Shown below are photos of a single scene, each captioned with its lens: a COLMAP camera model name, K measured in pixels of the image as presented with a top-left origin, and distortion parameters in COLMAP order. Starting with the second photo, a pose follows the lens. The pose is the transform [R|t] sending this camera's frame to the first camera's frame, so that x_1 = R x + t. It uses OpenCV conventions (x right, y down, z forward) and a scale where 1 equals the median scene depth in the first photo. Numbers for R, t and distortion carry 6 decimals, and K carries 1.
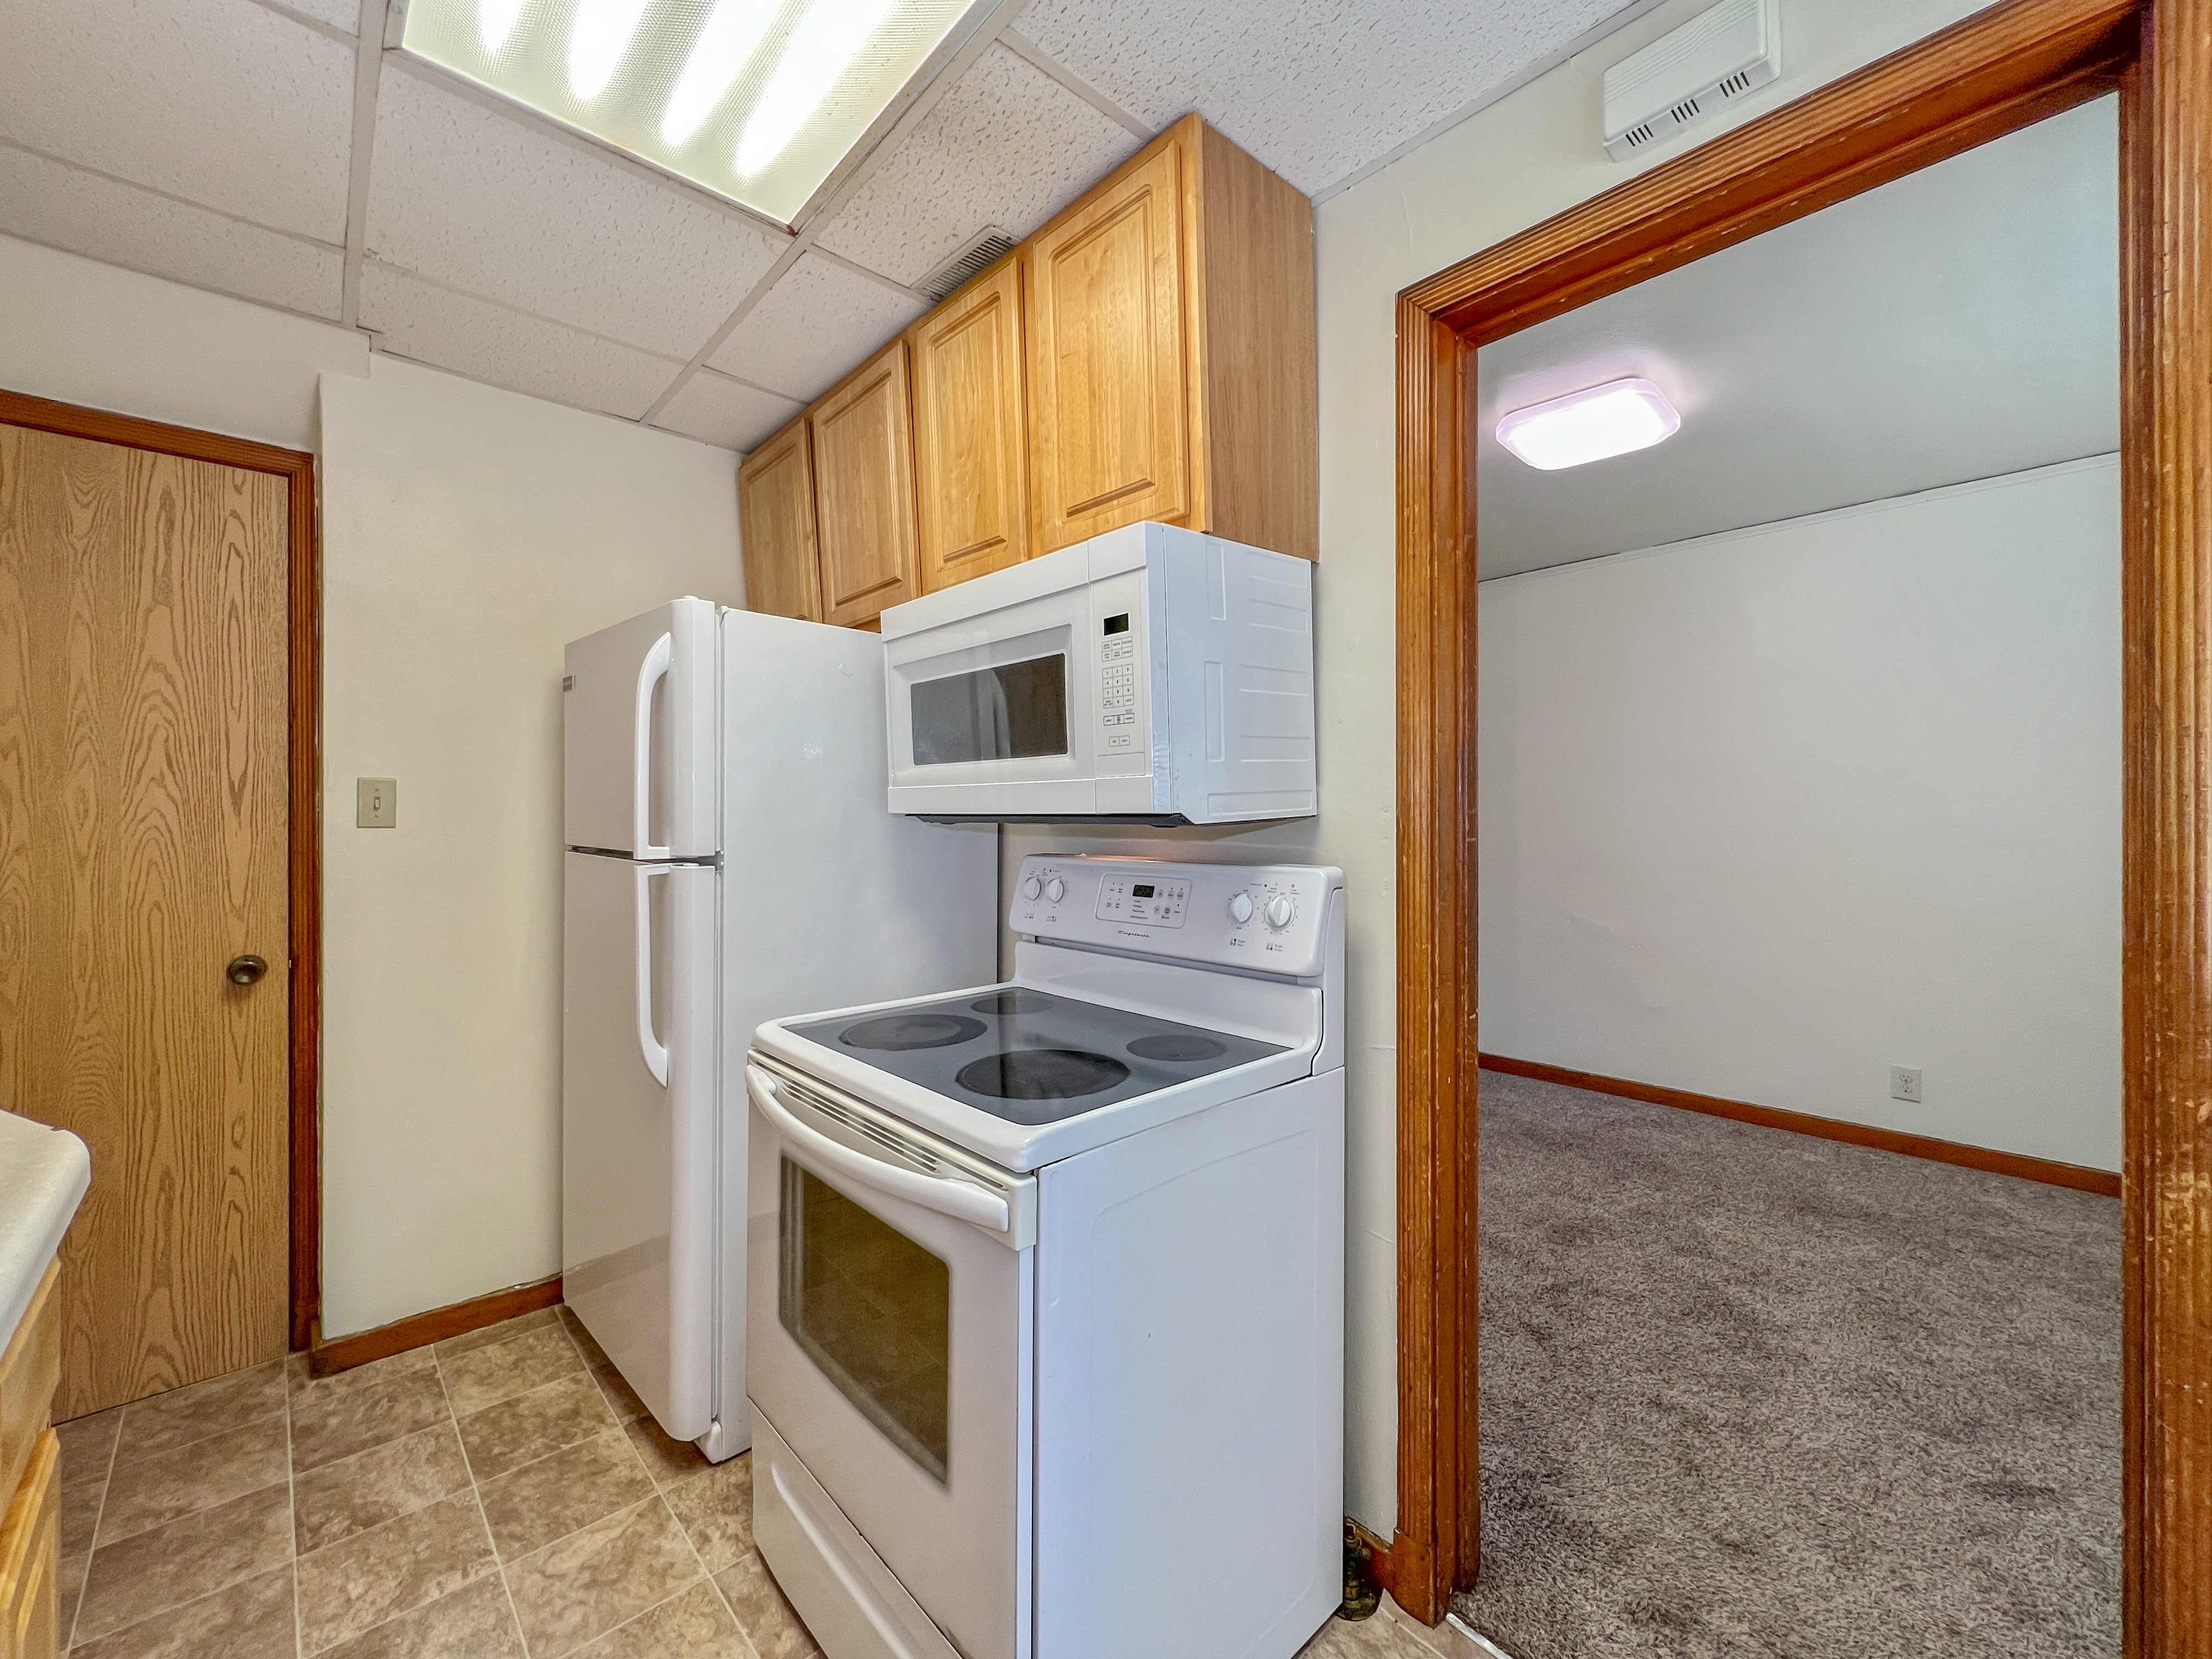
lens RADIAL K [[894.3, 0, 1103.6], [0, 894.3, 816.2], [0, 0, 1]] dist [-0.001435, 0.000179]
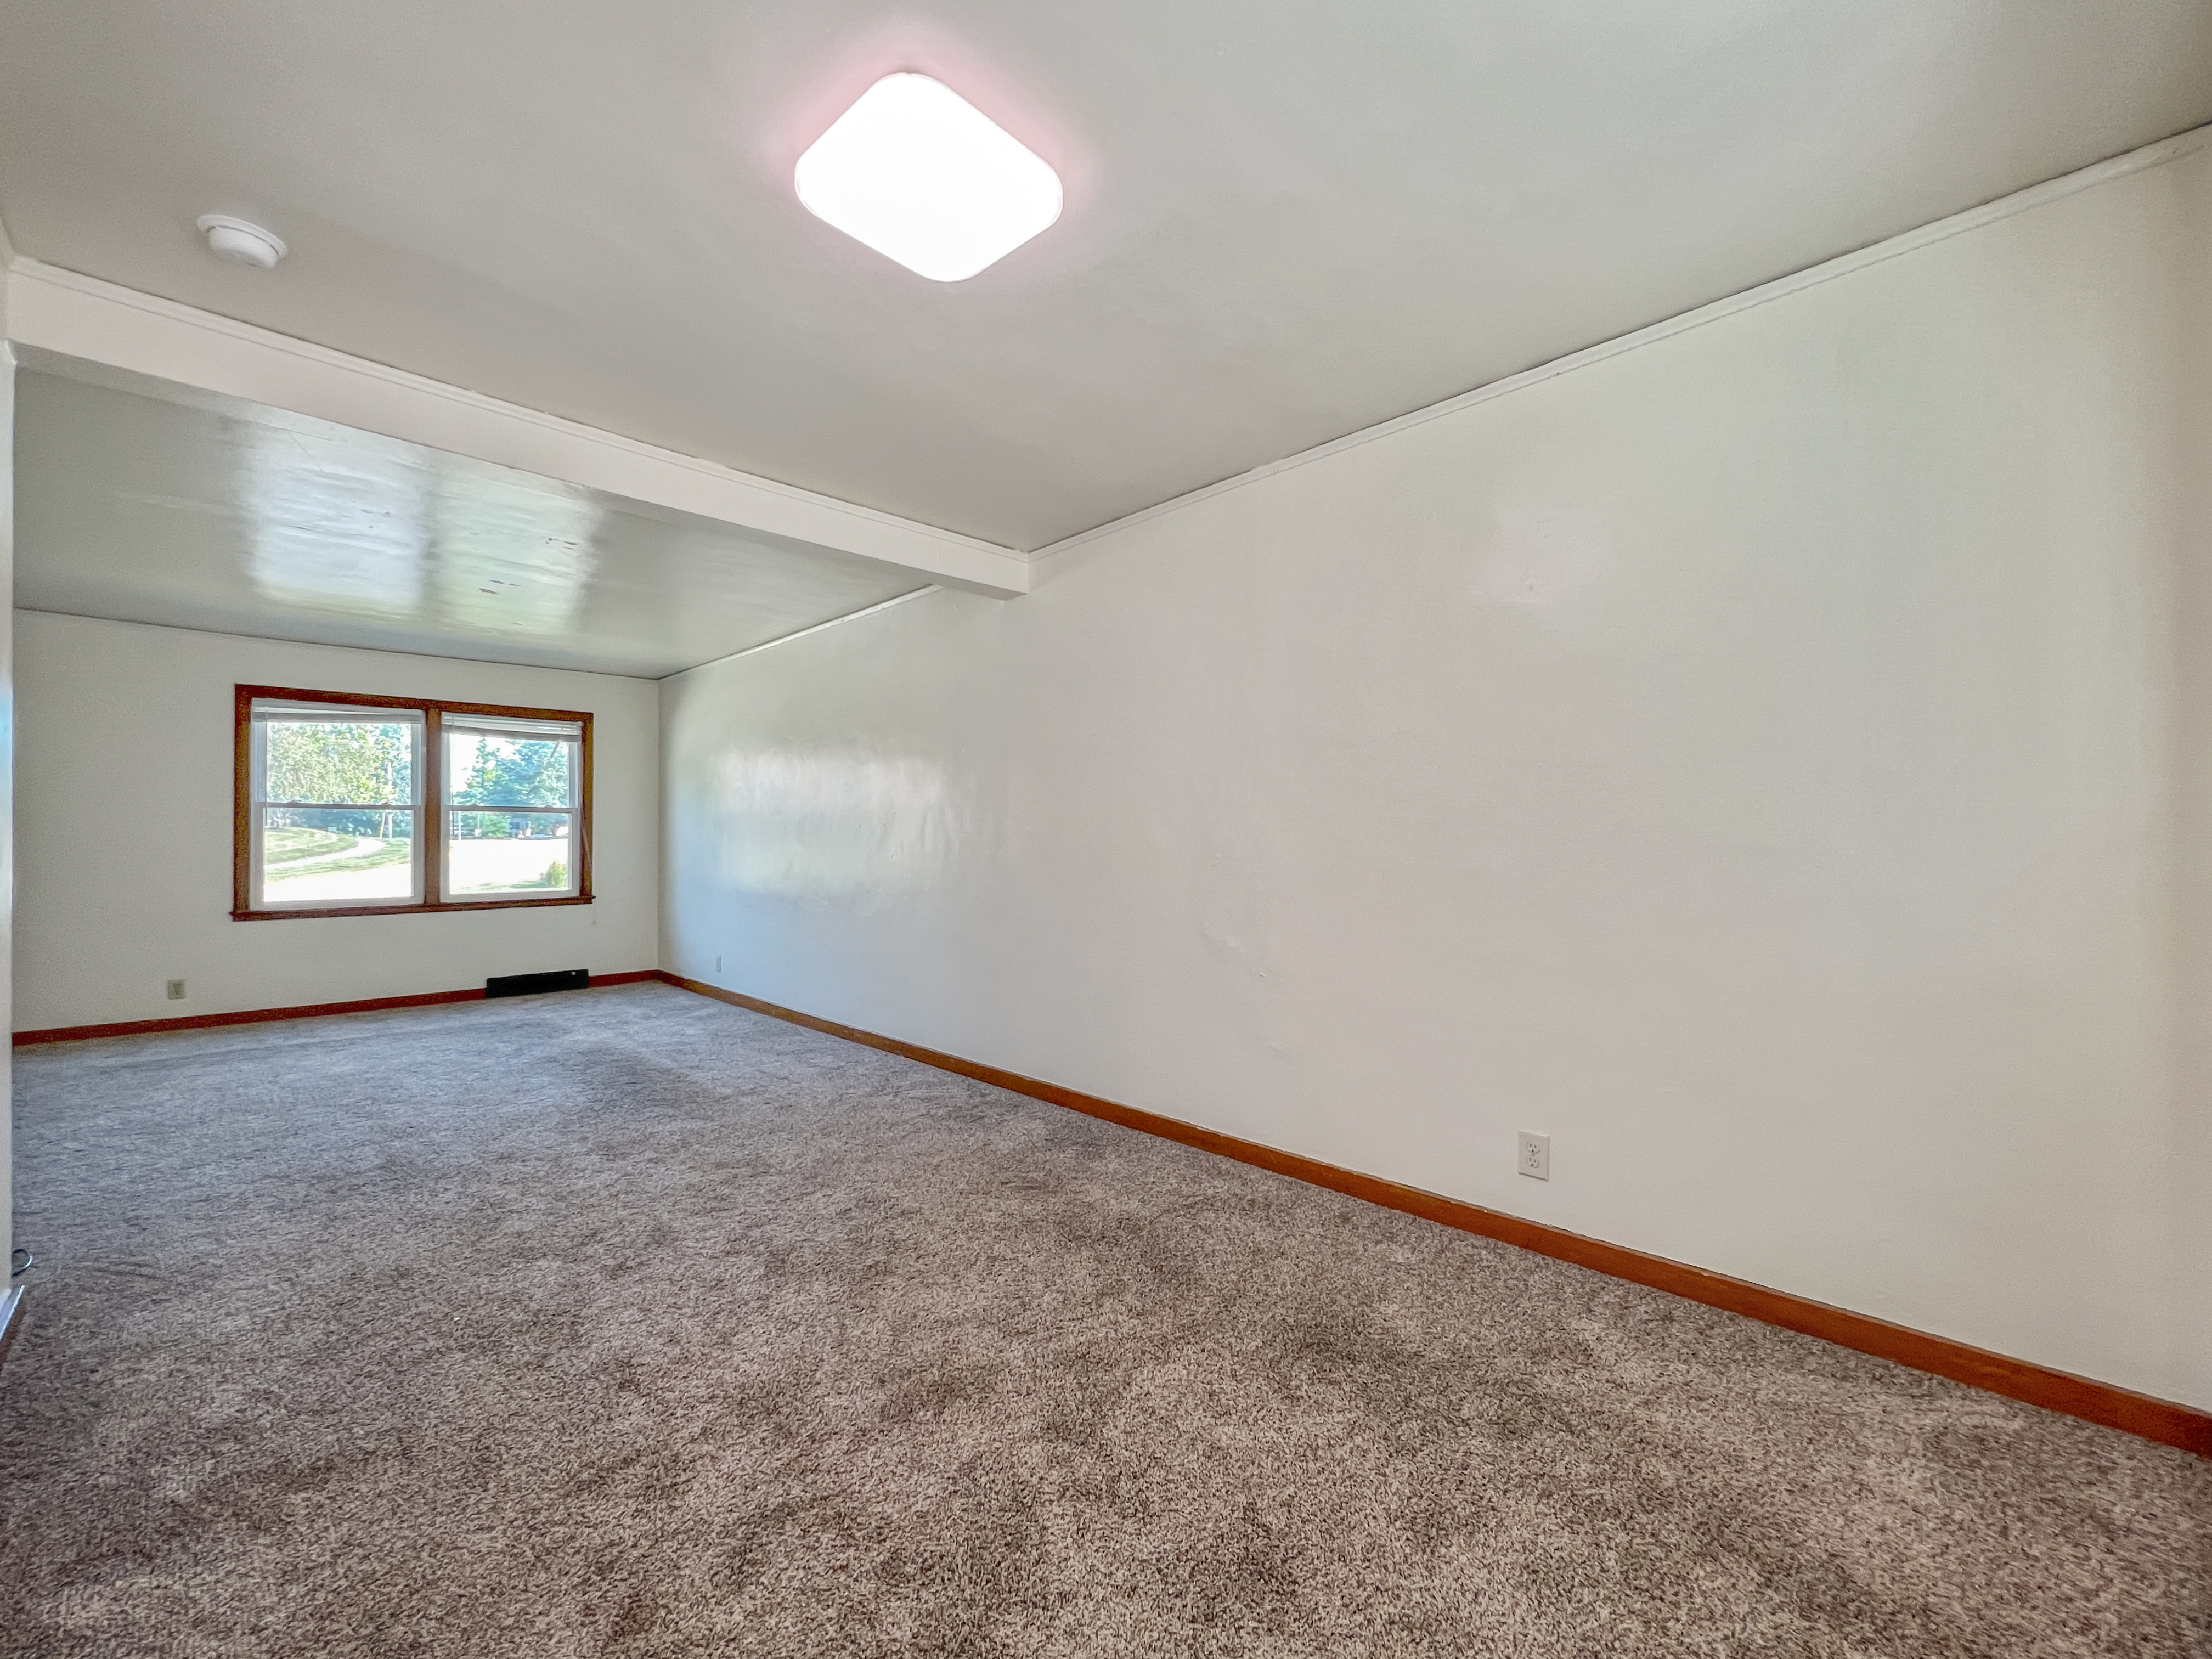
lens RADIAL K [[900.9, 0, 1116.2], [0, 900.9, 830.3], [0, 0, 1]] dist [-0.001610, 0.000258]
pose [[0.999219, 0.006737, 0.038939, 0.844970], [-0.006206, 0.999886, -0.013749, 0.062122], [-0.039027, 0.013497, 0.999147, 0.410683]]
